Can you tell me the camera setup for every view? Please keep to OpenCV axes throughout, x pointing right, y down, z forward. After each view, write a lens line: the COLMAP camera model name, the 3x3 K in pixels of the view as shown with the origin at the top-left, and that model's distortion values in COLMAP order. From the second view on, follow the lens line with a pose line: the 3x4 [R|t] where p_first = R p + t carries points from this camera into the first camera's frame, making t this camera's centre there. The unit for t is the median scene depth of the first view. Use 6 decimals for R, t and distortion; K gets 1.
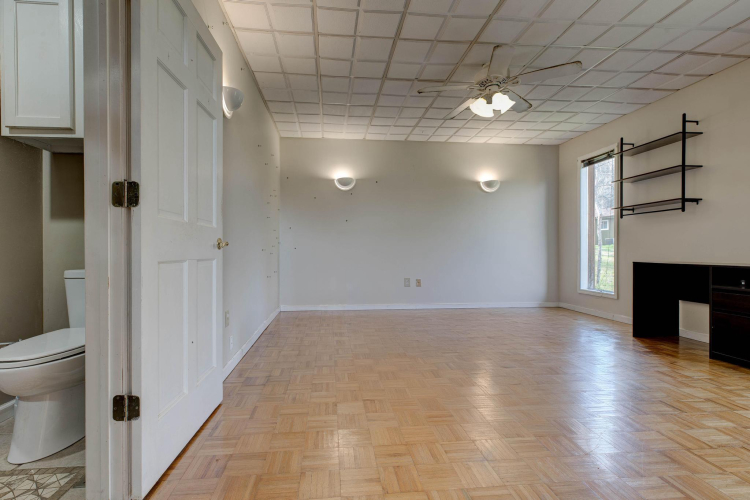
lens RADIAL K [[353.2, 0, 375.0], [0, 353.2, 250.0], [0, 0, 1]] dist [0.003531, 0.000069]
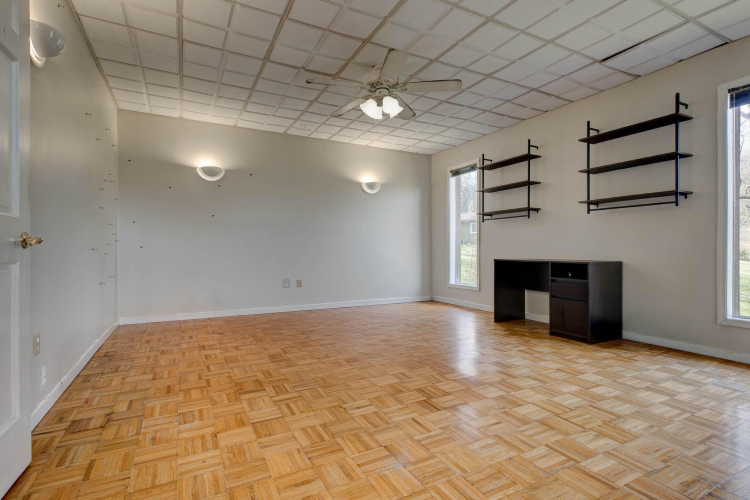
lens RADIAL K [[336.2, 0, 375.0], [0, 336.2, 250.0], [0, 0, 1]] dist [0.002599, -0.000116]
pose [[0.914762, -0.001005, 0.403993, -0.080609], [0.000056, 0.999997, 0.002362, -0.000279], [-0.403994, -0.002138, 0.914759, 0.116170]]
